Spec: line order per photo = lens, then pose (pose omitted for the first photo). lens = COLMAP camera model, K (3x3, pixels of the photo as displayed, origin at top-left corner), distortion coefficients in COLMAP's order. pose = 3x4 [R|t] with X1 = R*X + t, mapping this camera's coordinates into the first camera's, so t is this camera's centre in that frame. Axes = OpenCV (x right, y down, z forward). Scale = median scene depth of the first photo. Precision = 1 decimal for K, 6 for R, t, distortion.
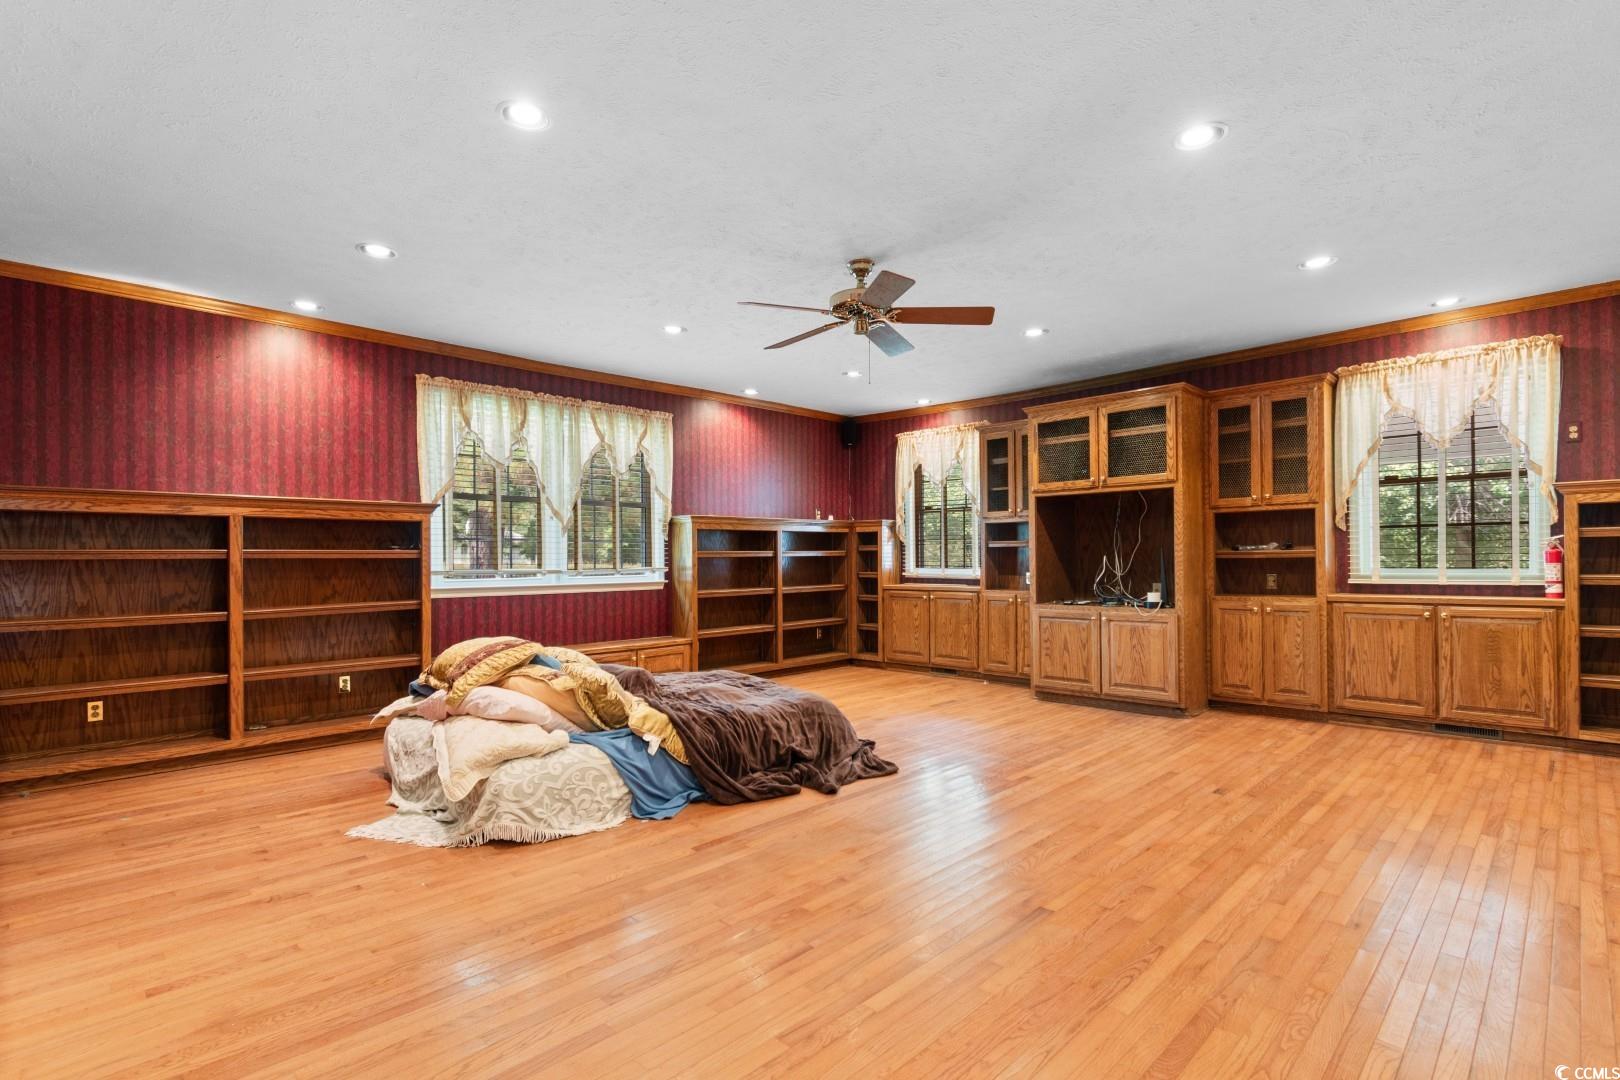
lens RADIAL K [[774.4, 0, 810.1], [0, 774.4, 550.0], [0, 0, 1]] dist [0.001235, 0.000081]
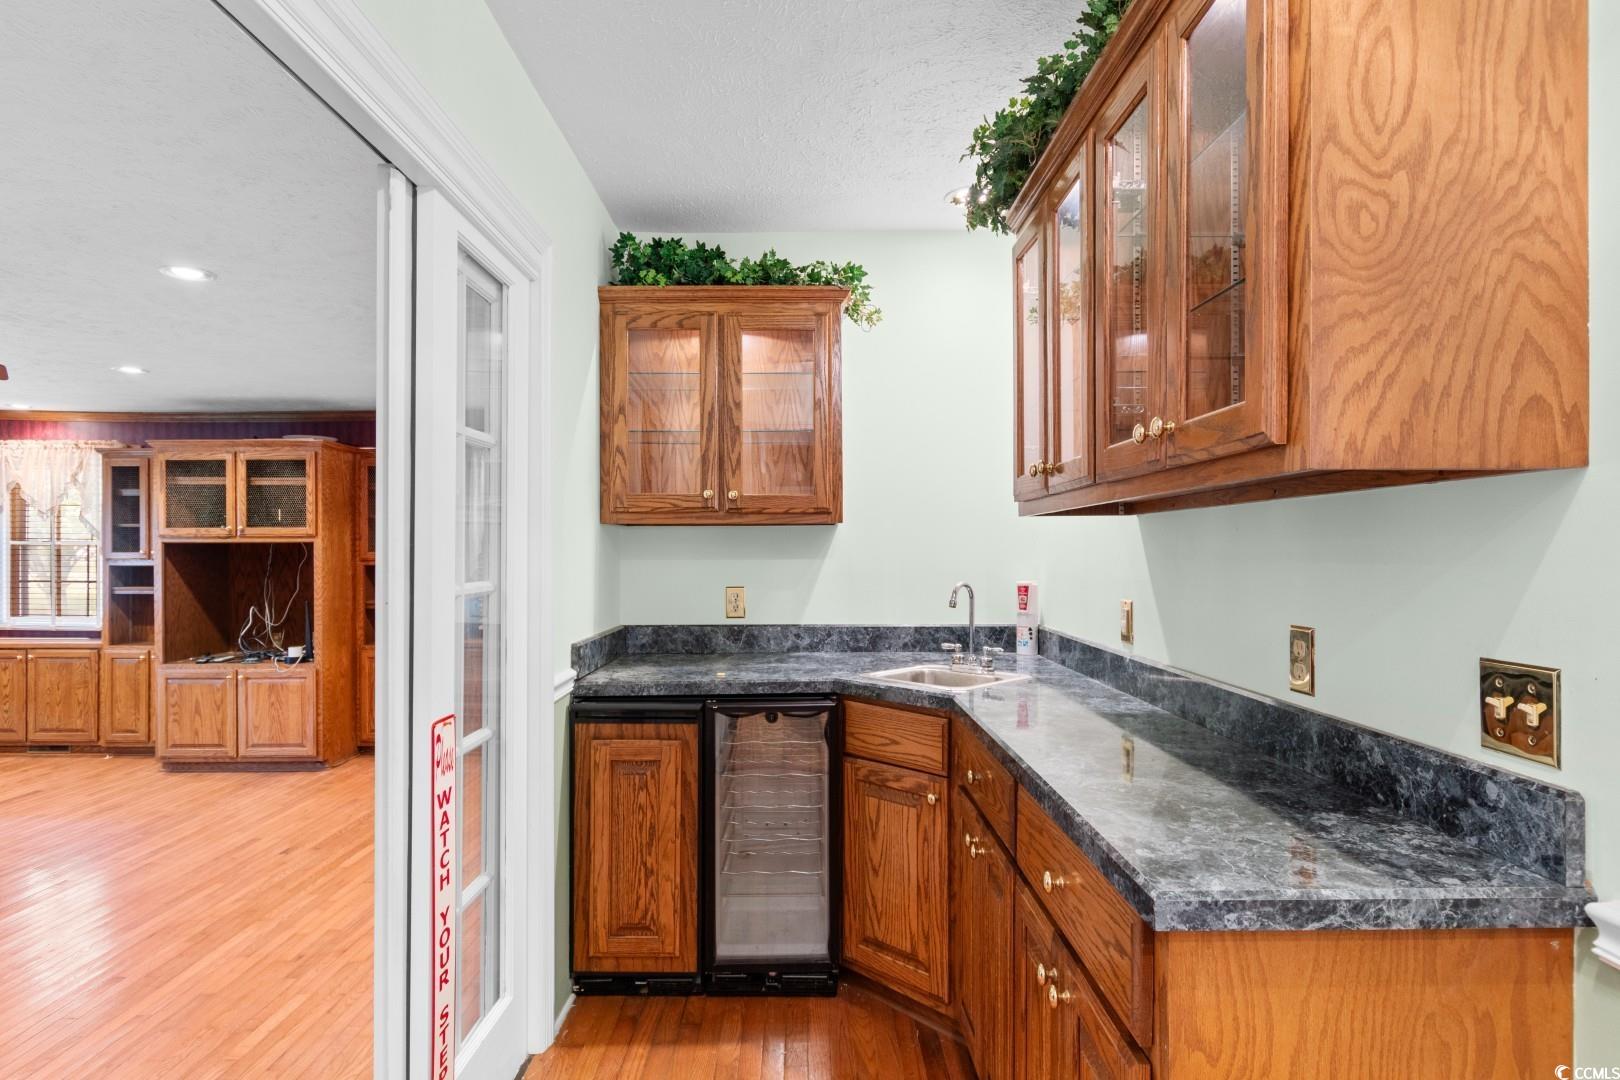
lens RADIAL K [[859.4, 0, 810.2], [0, 859.4, 545.6], [0, 0, 1]] dist [0.000541, -0.002688]
pose [[0.702696, 0.014017, 0.711352, 0.116592], [-0.011458, 0.999899, -0.008384, -0.066468], [-0.711398, -0.002259, 0.702786, -0.212520]]
